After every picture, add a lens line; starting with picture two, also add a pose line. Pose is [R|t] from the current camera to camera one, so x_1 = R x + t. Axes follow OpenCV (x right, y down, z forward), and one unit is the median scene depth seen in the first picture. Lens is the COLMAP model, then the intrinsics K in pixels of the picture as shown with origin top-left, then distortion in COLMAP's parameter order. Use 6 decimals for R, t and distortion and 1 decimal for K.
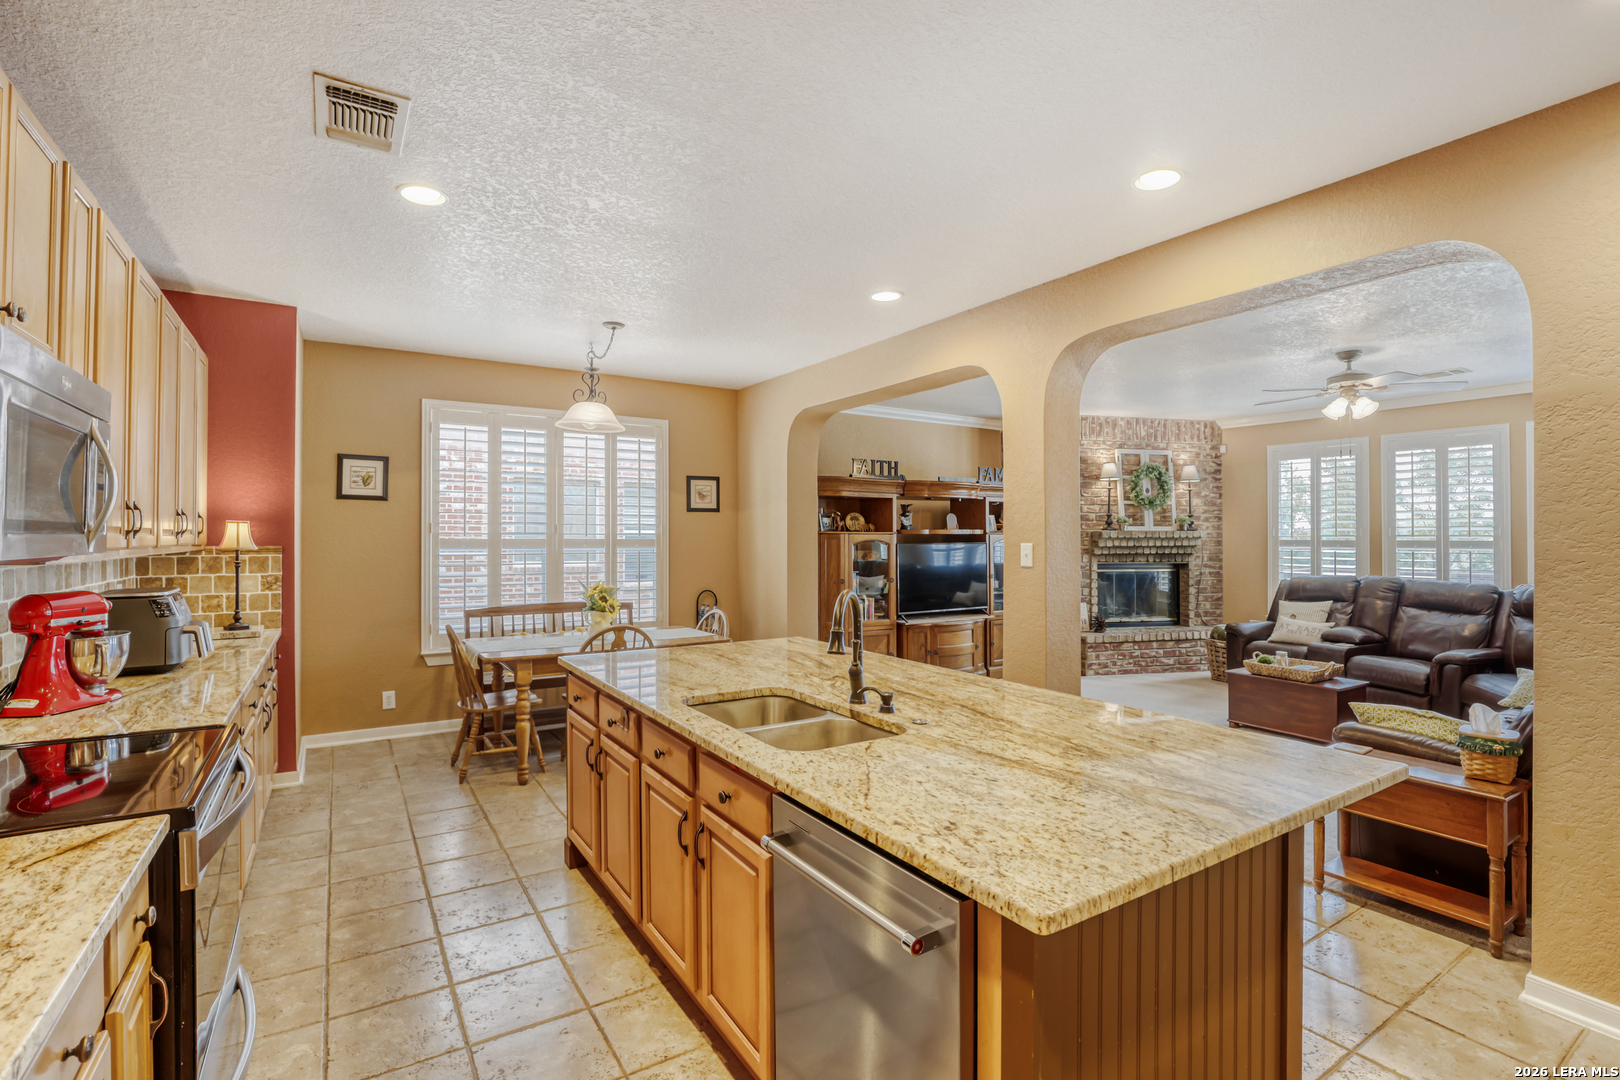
lens RADIAL K [[742.2, 0, 822.9], [0, 742.2, 536.2], [0, 0, 1]] dist [-0.002931, -0.000329]
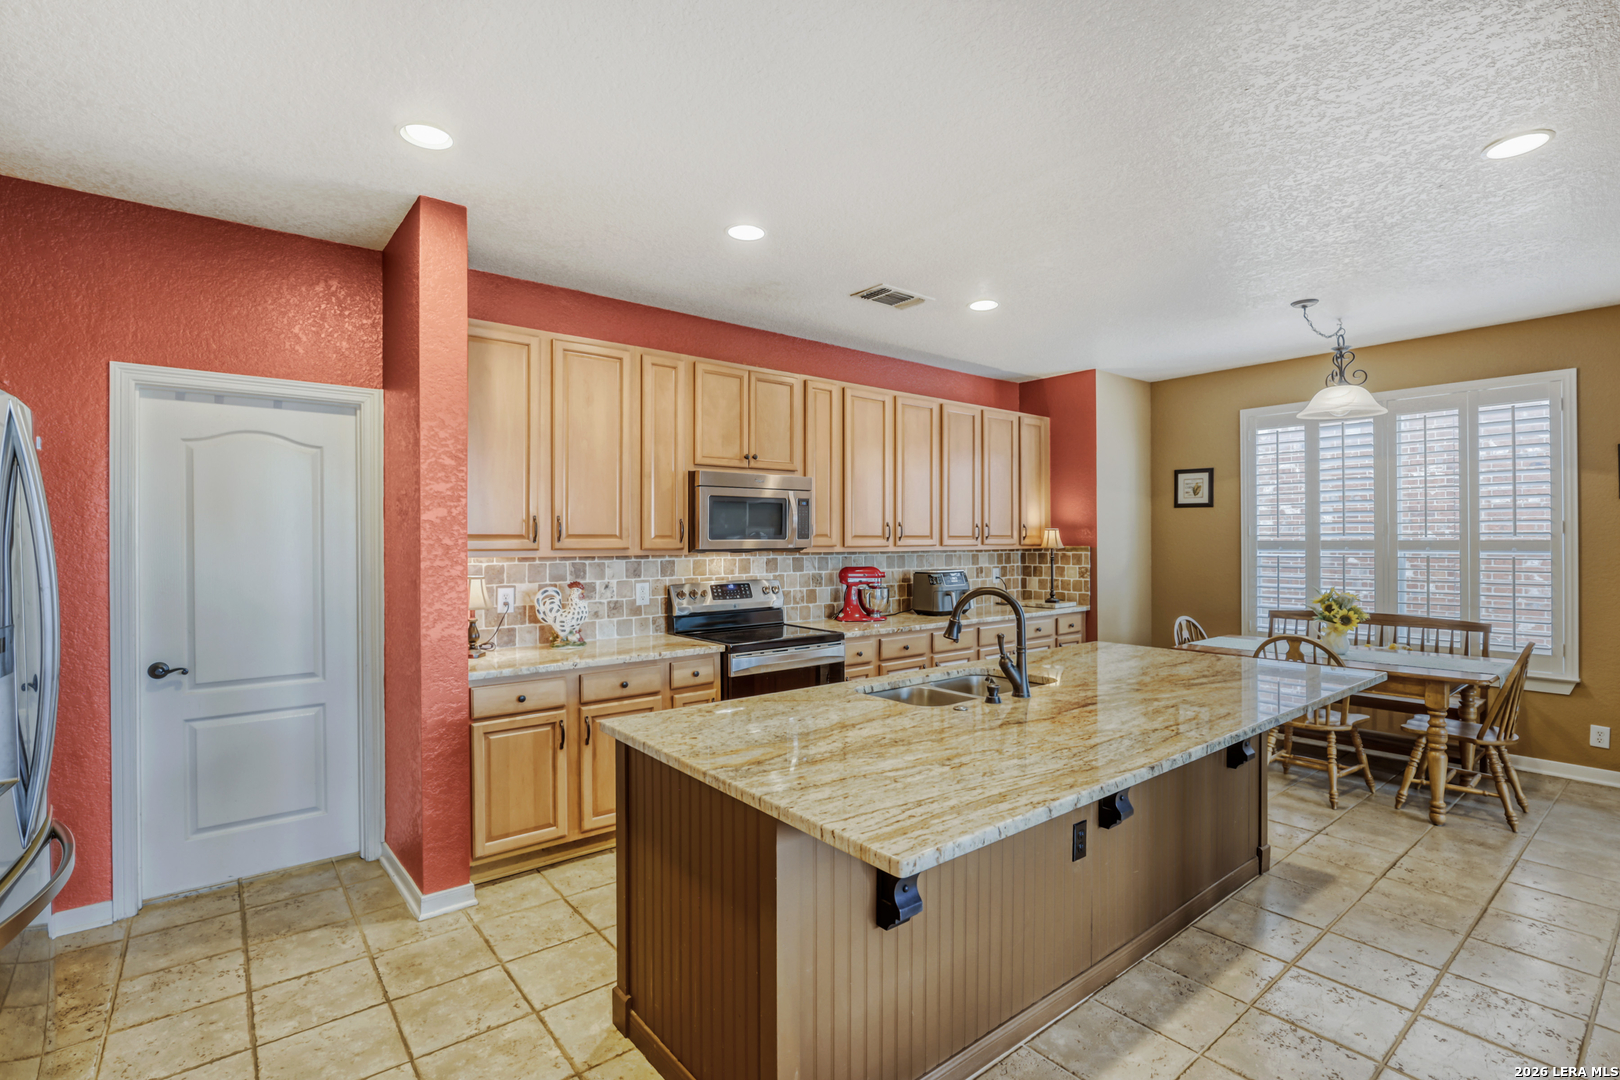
lens RADIAL K [[742.2, 0, 818.8], [0, 742.2, 542.3], [0, 0, 1]] dist [-0.002931, -0.000329]
pose [[0.145286, 0.000760, -0.989389, 0.550845], [0.006294, 0.999979, 0.001693, 0.000652], [0.989370, -0.006473, 0.145278, 0.296119]]
